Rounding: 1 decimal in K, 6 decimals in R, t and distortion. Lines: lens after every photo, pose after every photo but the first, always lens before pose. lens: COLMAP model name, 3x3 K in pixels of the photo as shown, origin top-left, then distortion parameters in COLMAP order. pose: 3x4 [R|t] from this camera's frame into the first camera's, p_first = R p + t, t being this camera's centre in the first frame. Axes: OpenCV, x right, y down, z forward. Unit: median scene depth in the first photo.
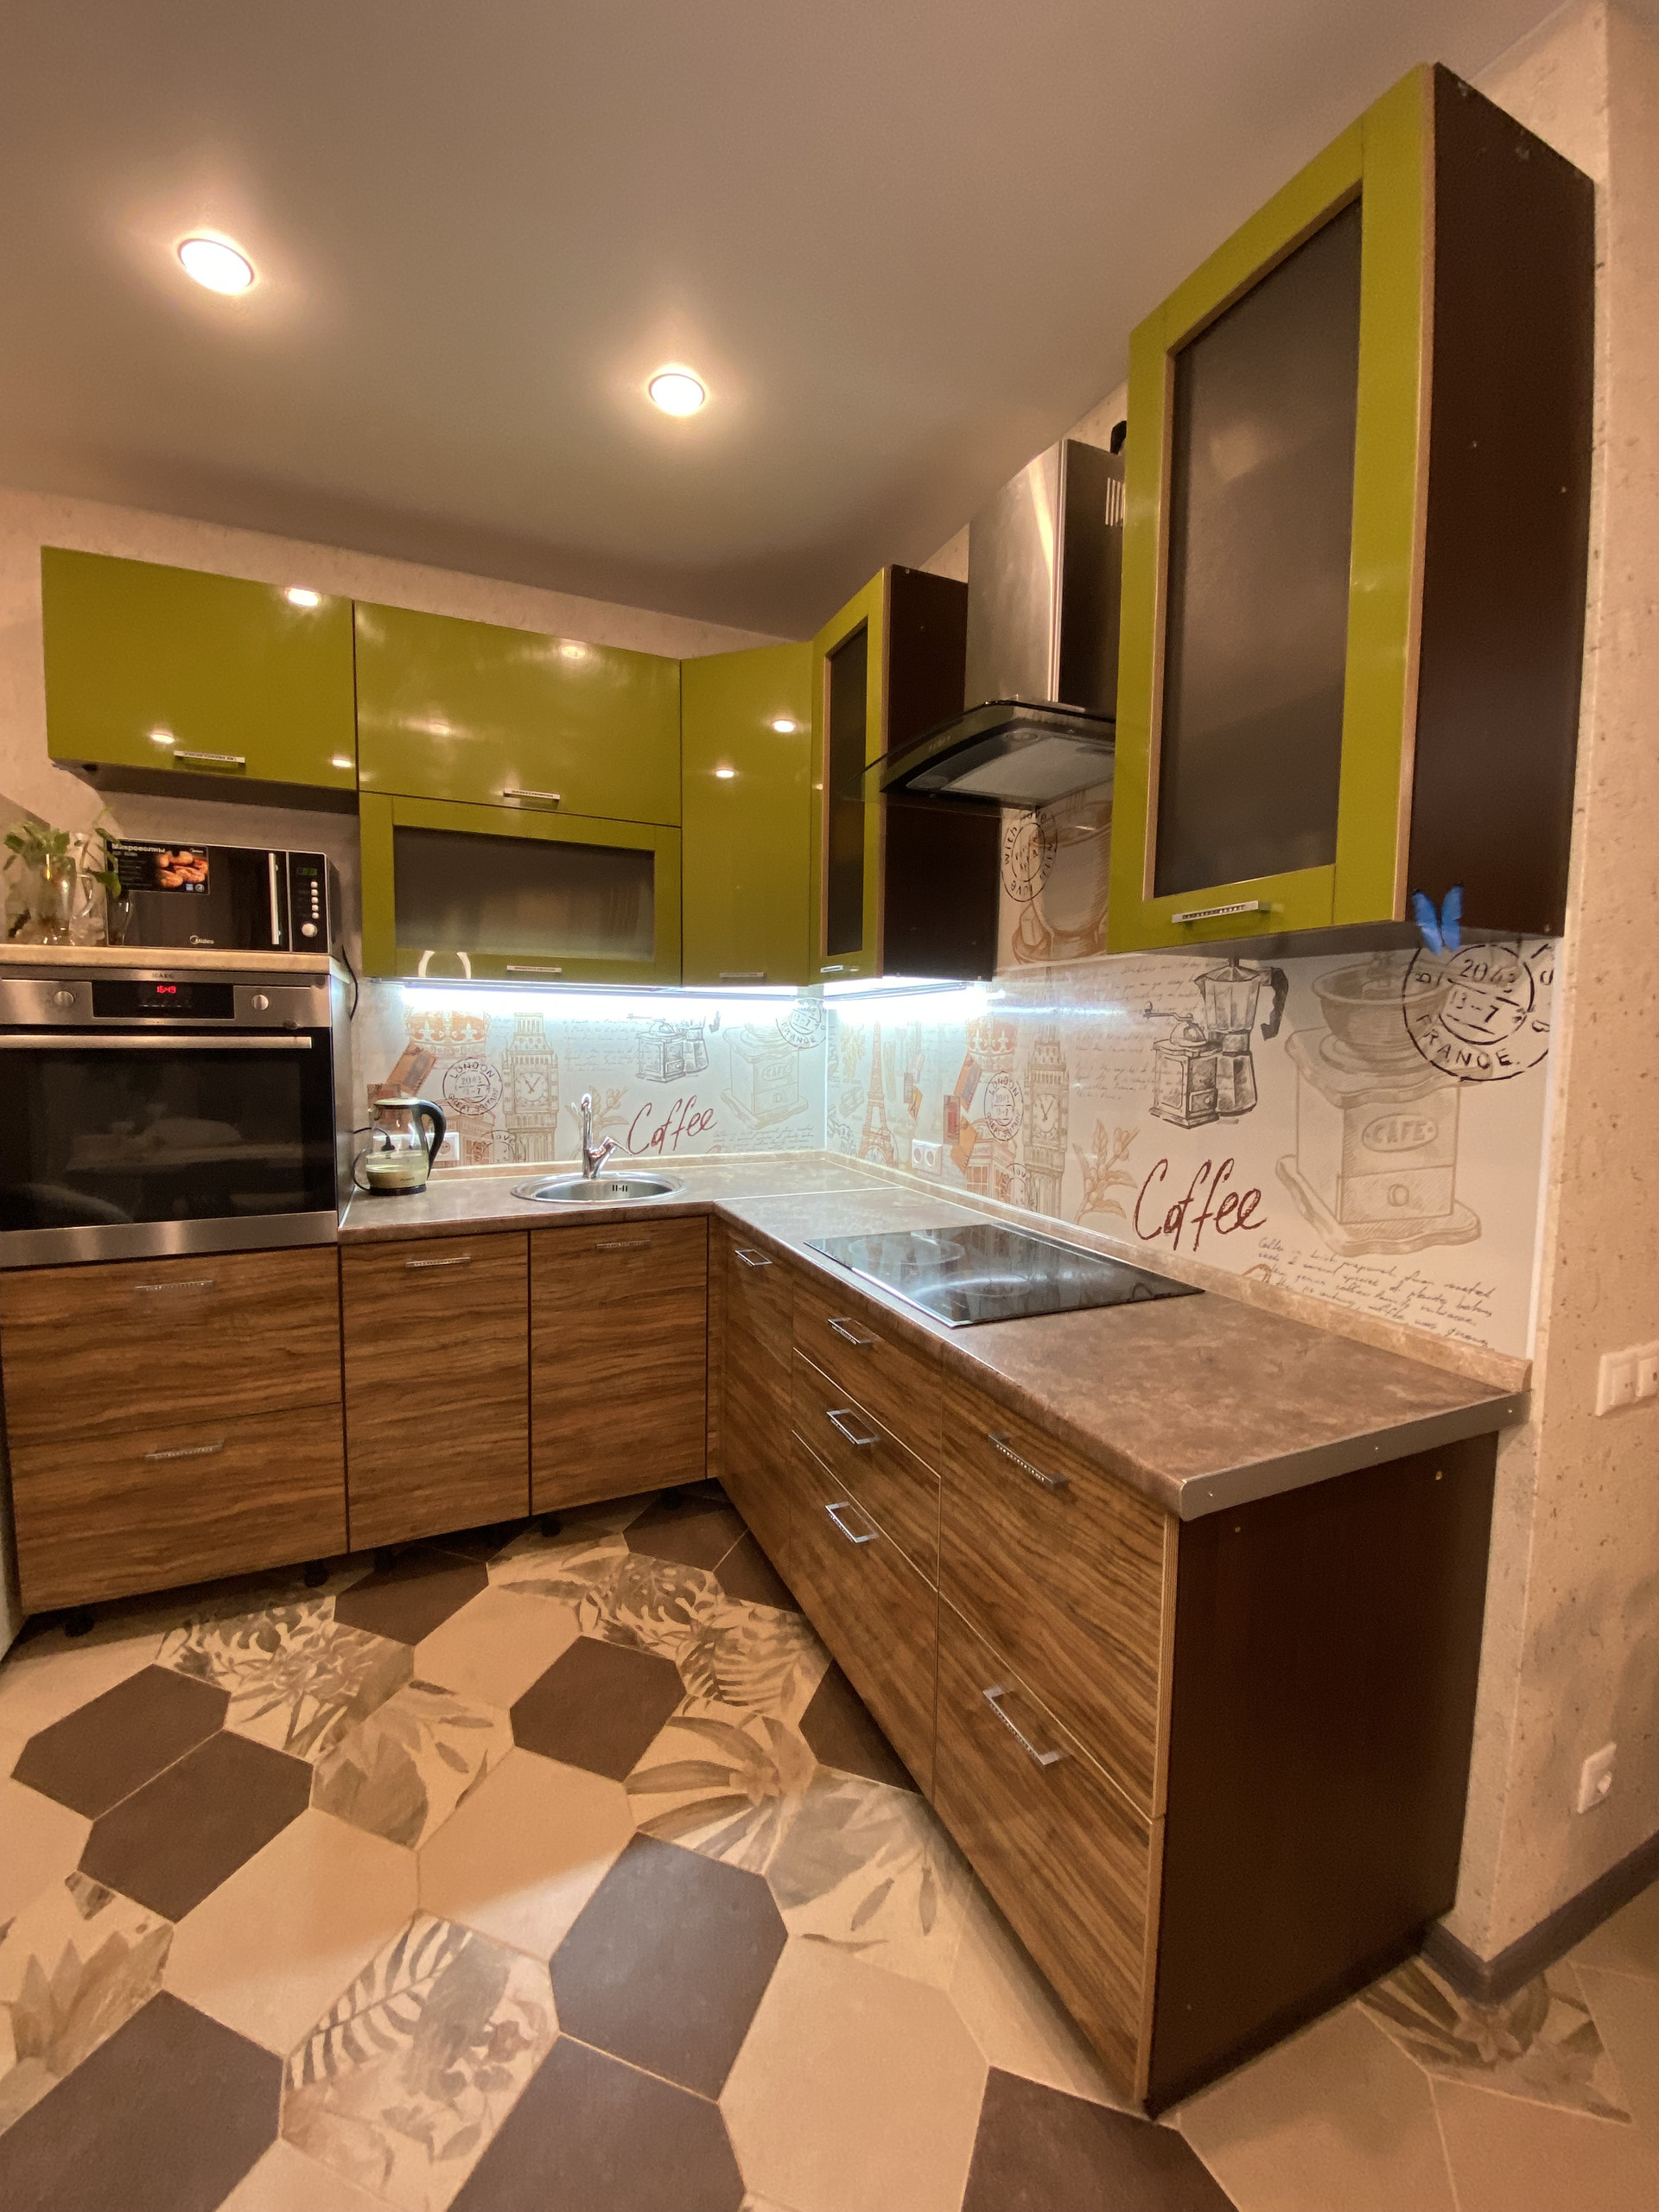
lens RADIAL K [[907.1, 0, 854.4], [0, 907.1, 1110.7], [0, 0, 1]] dist [0.010442, -0.016548]
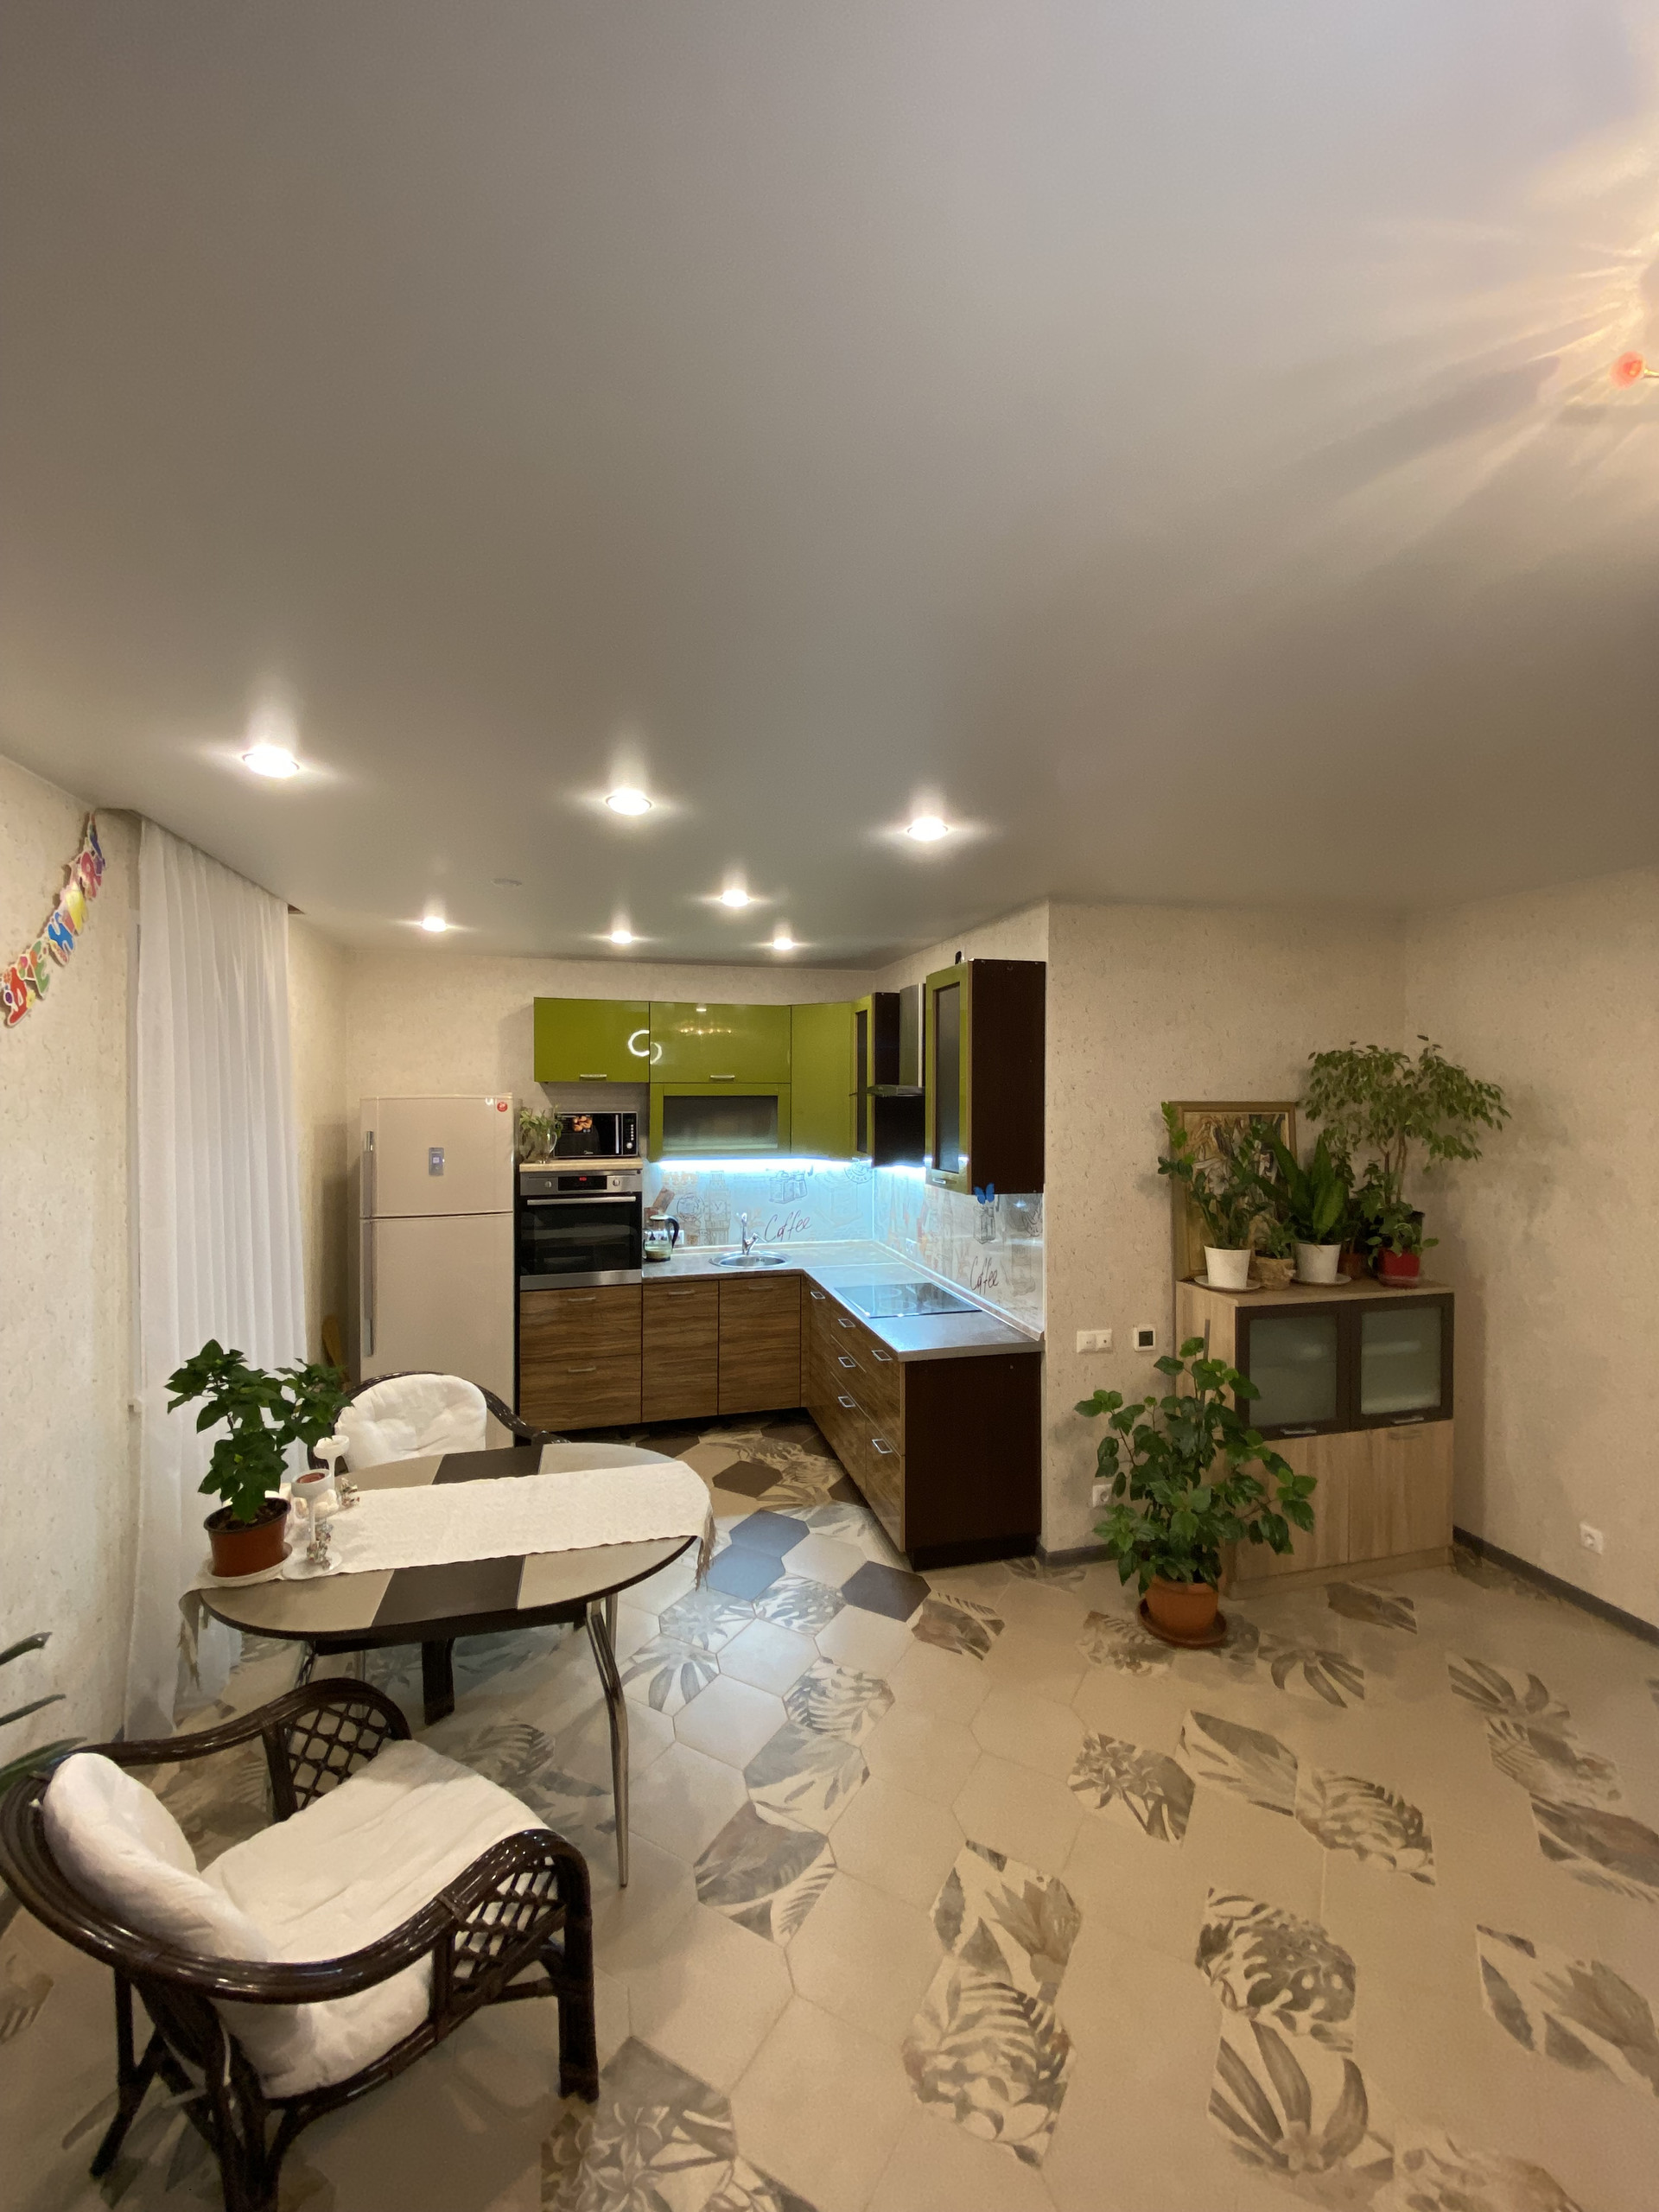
lens RADIAL K [[895.3, 0, 827.2], [0, 895.3, 1099.1], [0, 0, 1]] dist [-0.001174, -0.000381]
pose [[0.981491, -0.013328, -0.191044, 0.327809], [-0.001031, 0.997193, -0.074866, -0.147364], [0.191505, 0.073677, 0.978722, -1.134981]]
